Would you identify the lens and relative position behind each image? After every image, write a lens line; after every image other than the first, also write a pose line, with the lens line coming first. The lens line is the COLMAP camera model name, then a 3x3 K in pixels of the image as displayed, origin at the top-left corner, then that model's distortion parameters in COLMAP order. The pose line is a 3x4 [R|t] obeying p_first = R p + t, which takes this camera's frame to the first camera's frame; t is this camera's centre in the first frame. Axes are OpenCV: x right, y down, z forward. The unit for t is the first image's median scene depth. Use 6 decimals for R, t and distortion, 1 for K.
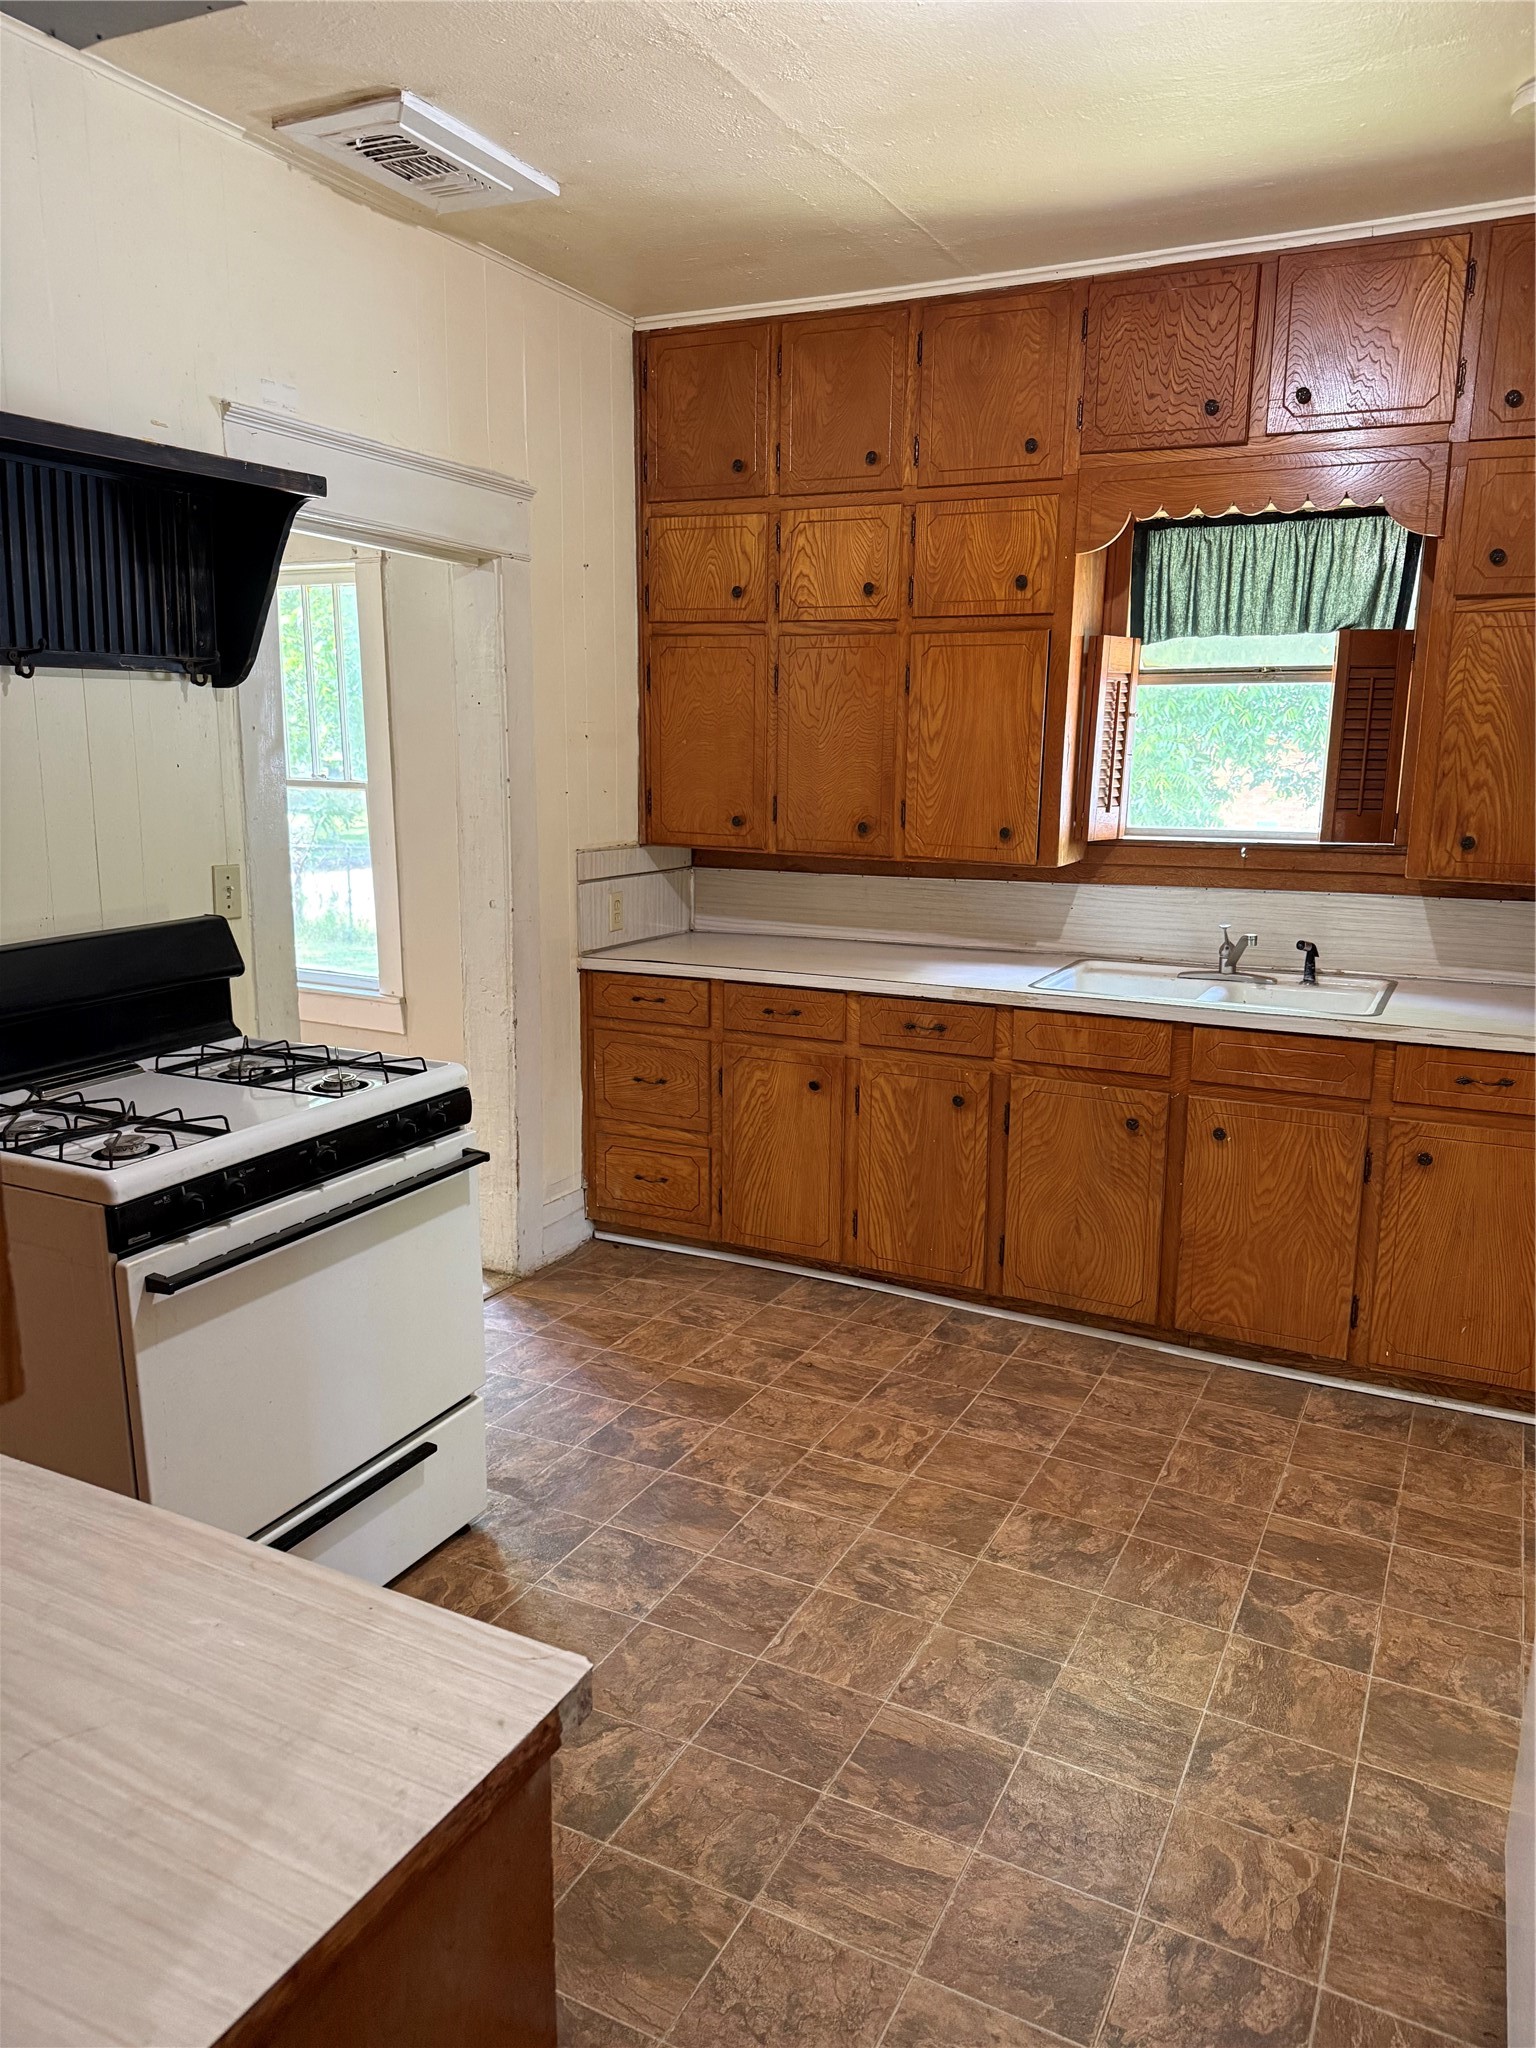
lens RADIAL K [[1445.2, 0, 785.8], [0, 1445.2, 1068.6], [0, 0, 1]] dist [0.048473, -0.041836]
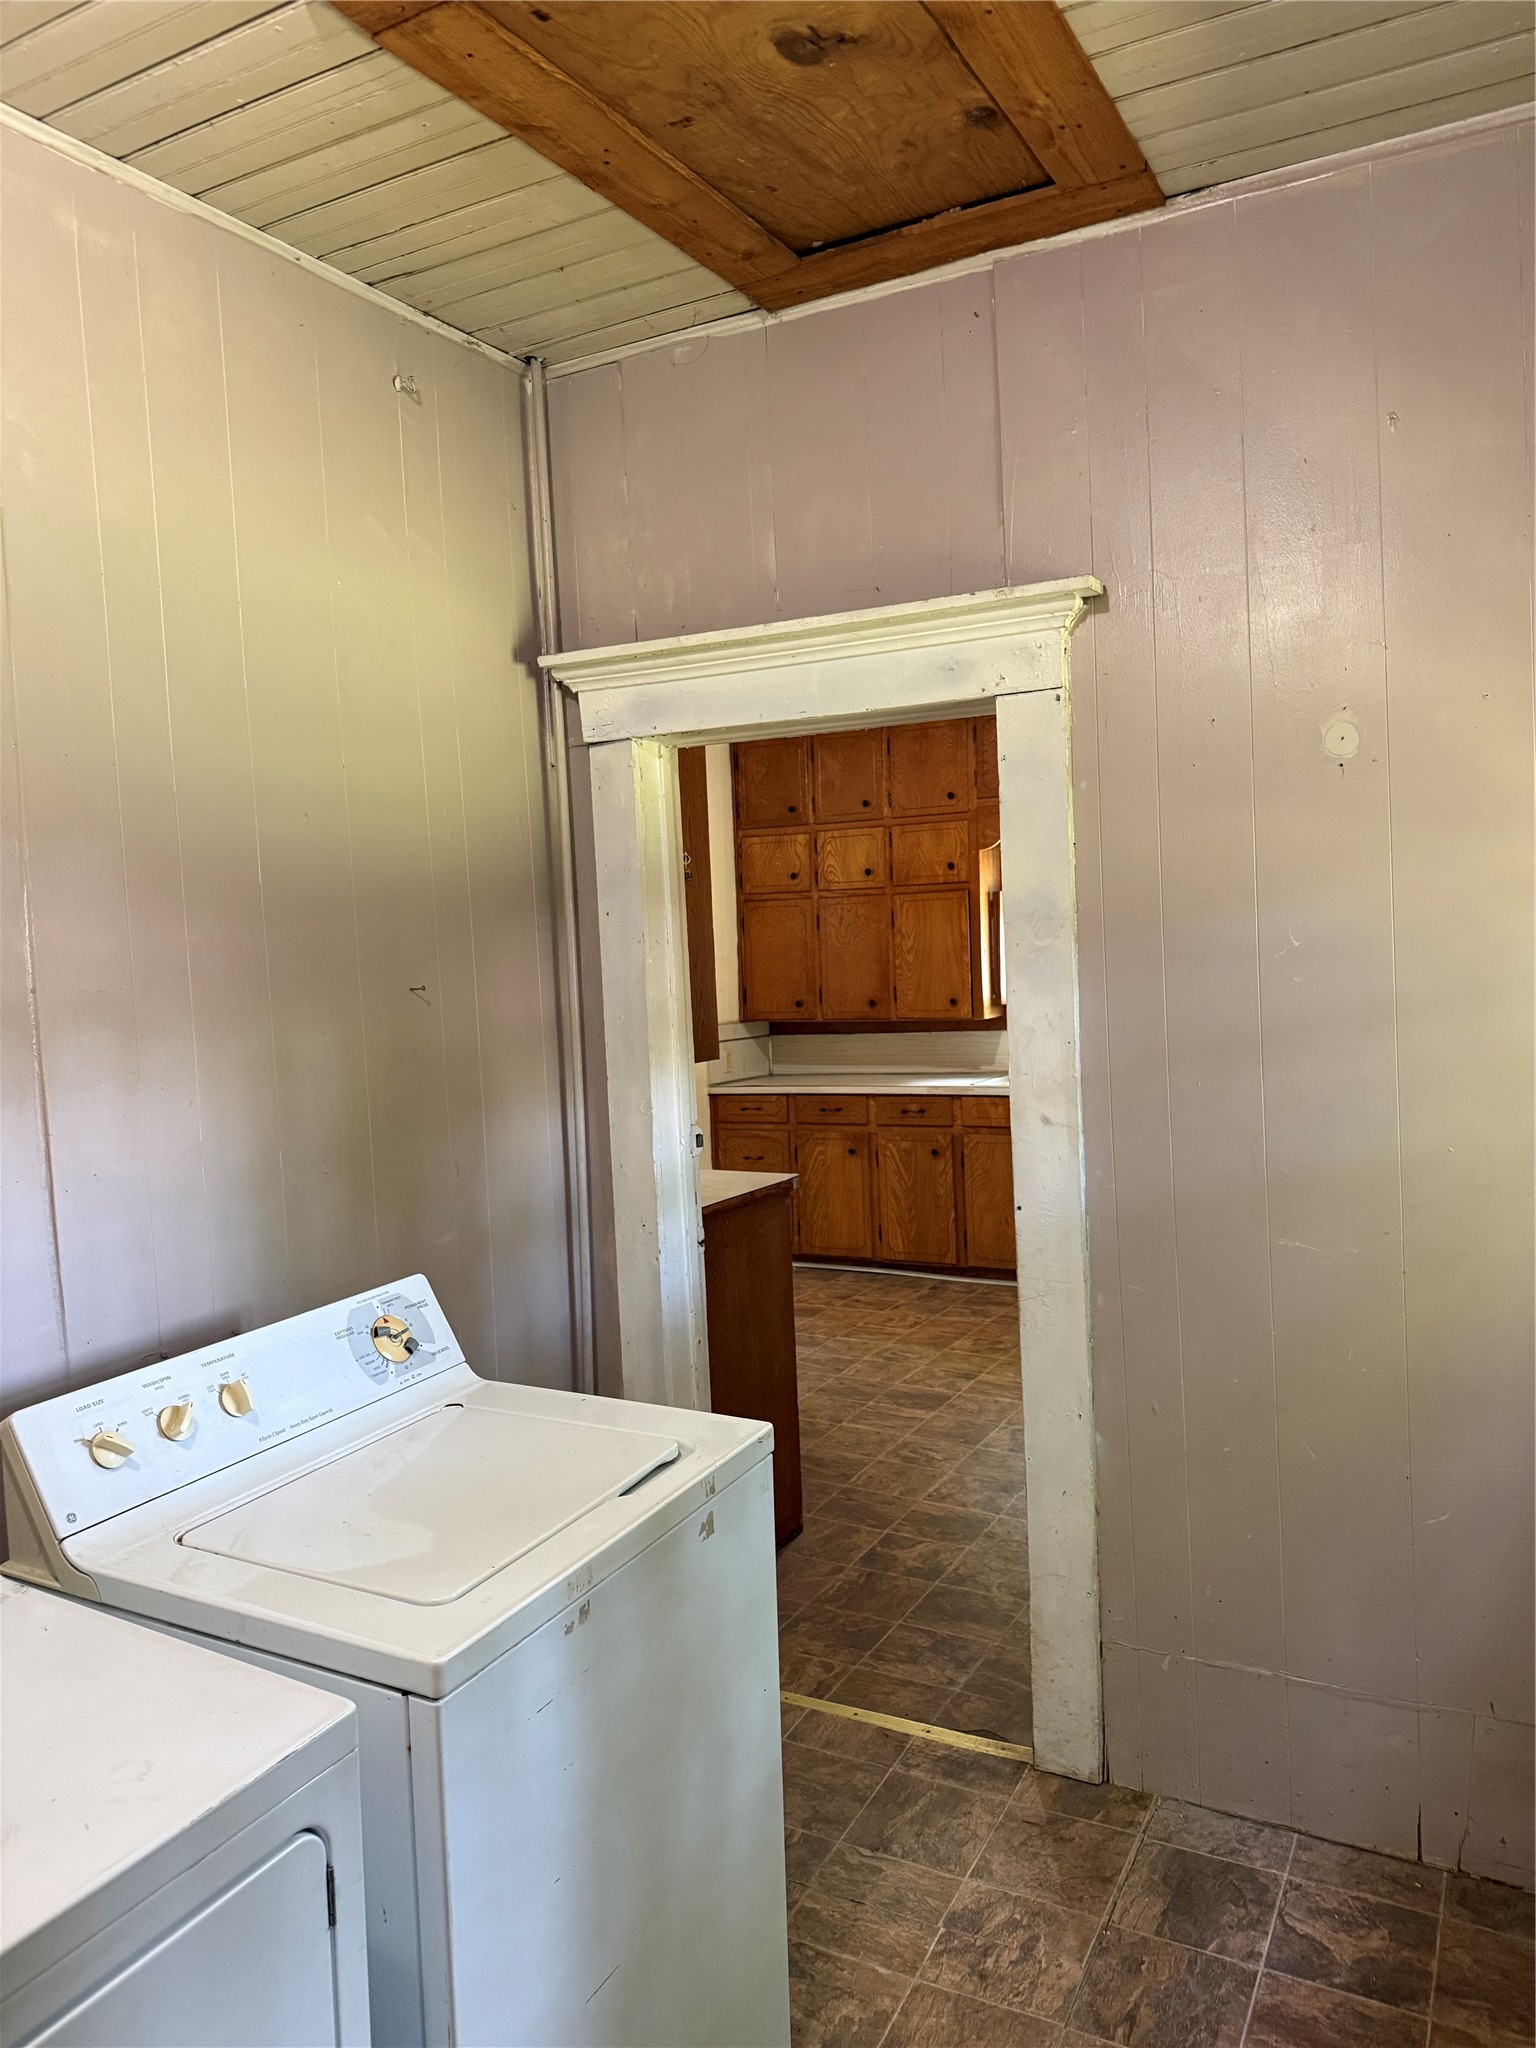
lens RADIAL K [[1445.2, 0, 769.3], [0, 1445.2, 1024.9], [0, 0, 1]] dist [0.048473, -0.041836]
pose [[0.998372, -0.047215, -0.031995, -0.016041], [0.040774, 0.983105, -0.178441, 0.167544], [0.039880, 0.176846, 0.983430, -0.721516]]
